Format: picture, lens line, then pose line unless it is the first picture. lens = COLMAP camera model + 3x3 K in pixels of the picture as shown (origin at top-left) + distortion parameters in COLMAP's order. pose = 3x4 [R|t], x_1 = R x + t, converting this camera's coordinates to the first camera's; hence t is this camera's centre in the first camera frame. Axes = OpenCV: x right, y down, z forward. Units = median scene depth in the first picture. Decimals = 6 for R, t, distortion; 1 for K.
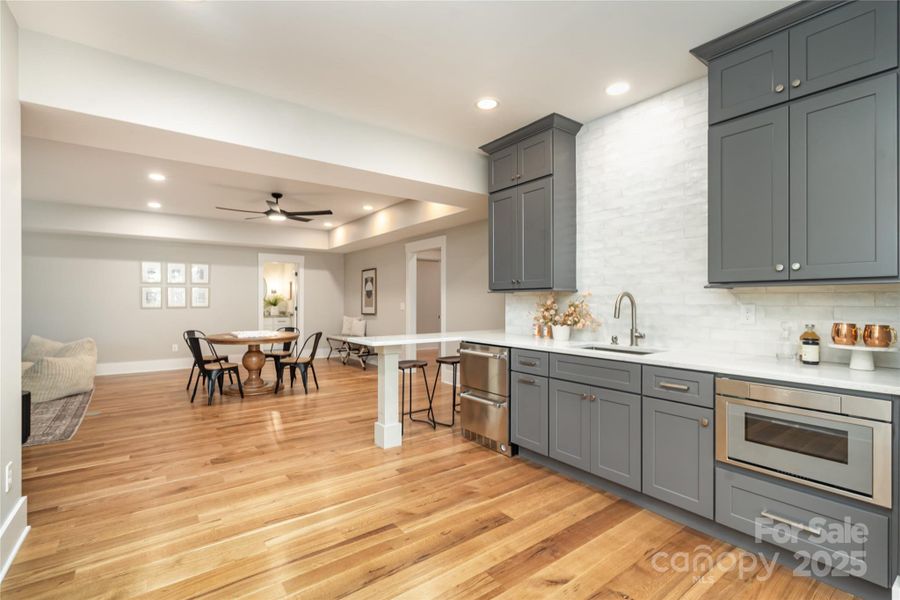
lens RADIAL K [[409.9, 0, 449.7], [0, 409.9, 298.1], [0, 0, 1]] dist [-0.002672, -0.000694]
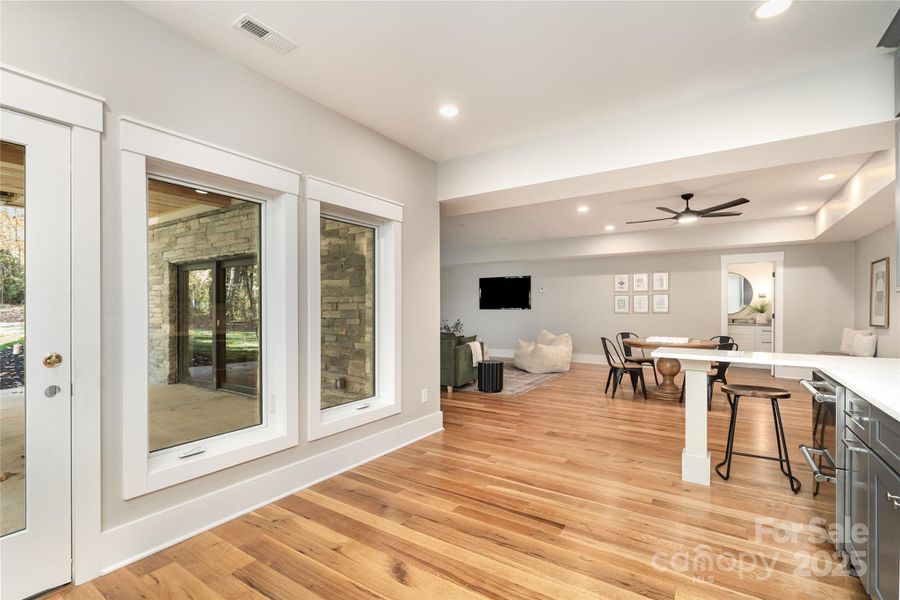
lens RADIAL K [[409.9, 0, 449.2], [0, 409.9, 308.0], [0, 0, 1]] dist [-0.002672, -0.000694]
pose [[0.336513, 0.002115, -0.941676, 0.307171], [0.006843, 0.999966, 0.004691, 0.000893], [0.941654, -0.008023, 0.336487, 0.165535]]
